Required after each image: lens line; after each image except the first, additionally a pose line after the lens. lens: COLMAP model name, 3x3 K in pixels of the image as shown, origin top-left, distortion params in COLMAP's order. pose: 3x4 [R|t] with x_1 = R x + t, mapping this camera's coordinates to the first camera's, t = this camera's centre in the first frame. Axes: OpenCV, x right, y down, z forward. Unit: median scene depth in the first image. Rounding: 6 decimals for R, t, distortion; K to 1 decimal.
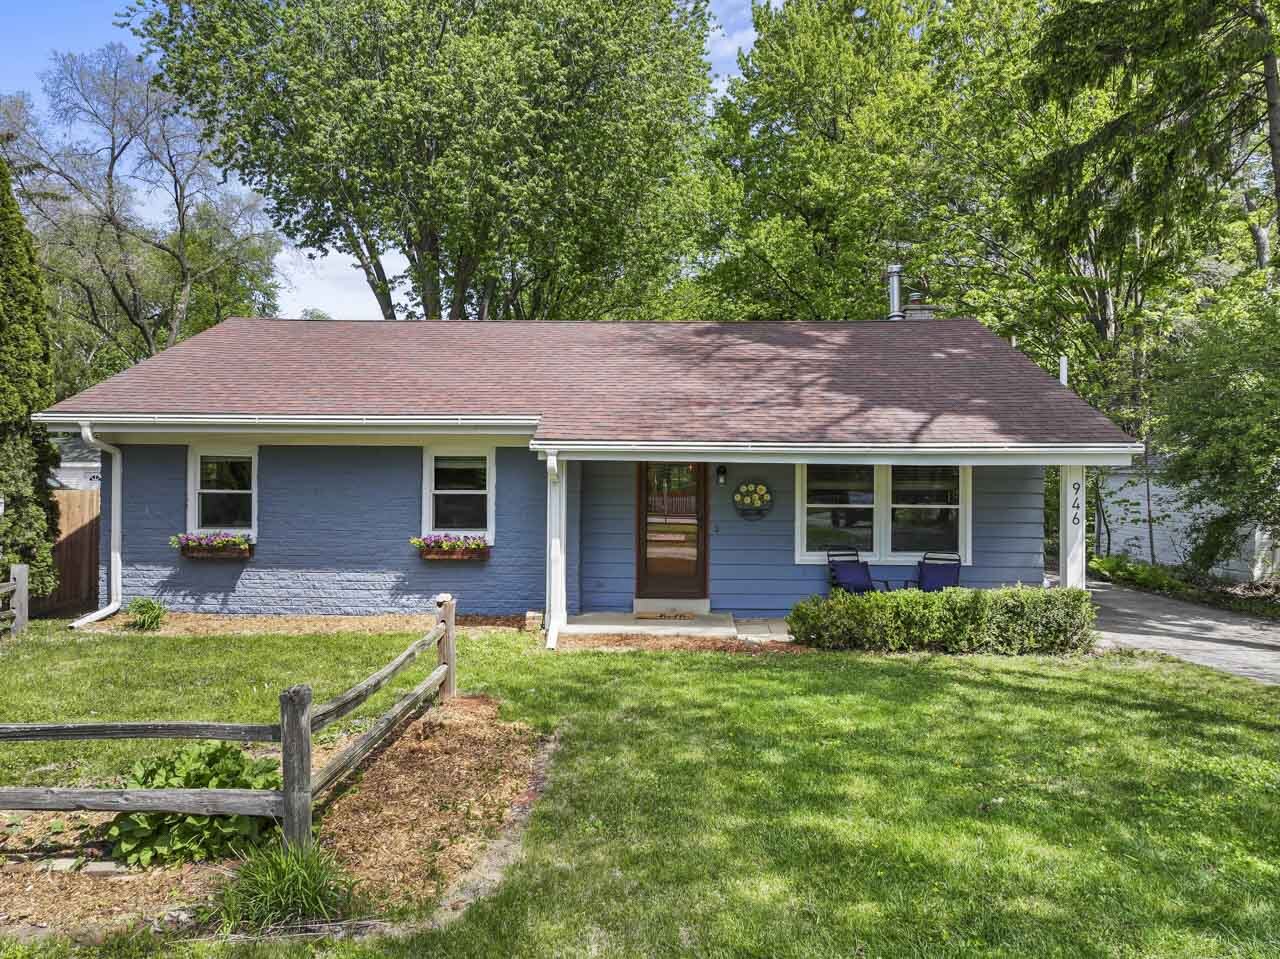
lens RADIAL K [[900.8, 0, 640.0], [0, 900.8, 479.5], [0, 0, 1]] dist [-0.004464, 0.021021]
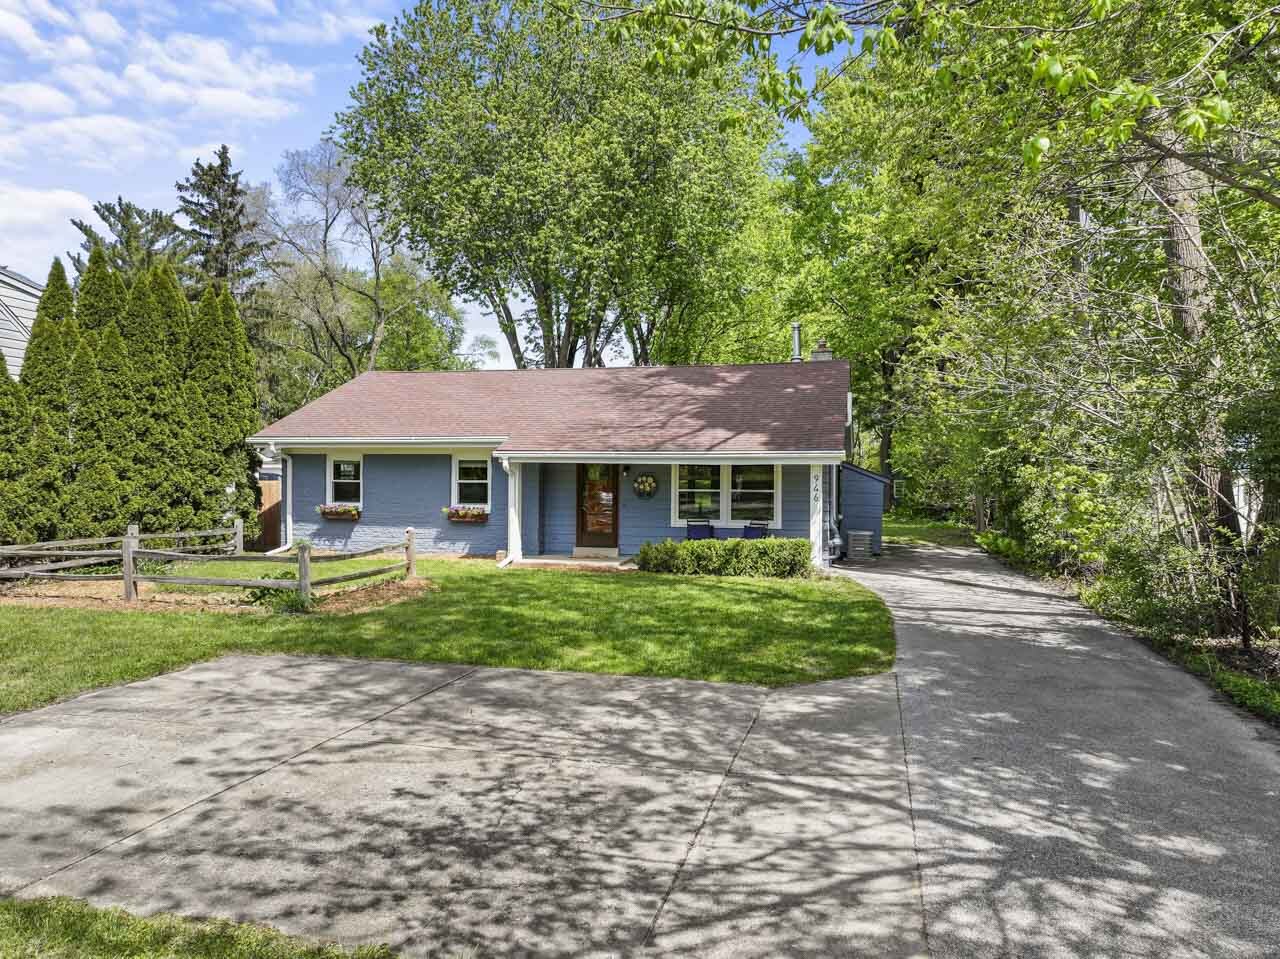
lens RADIAL K [[889.5, 0, 640.0], [0, 889.5, 479.5], [0, 0, 1]] dist [0.002632, -0.000055]
pose [[0.977537, 0.000503, -0.210765, 0.451685], [-0.000221, 0.999999, 0.001359, 0.008010], [0.210766, -0.001281, 0.977536, -0.550966]]
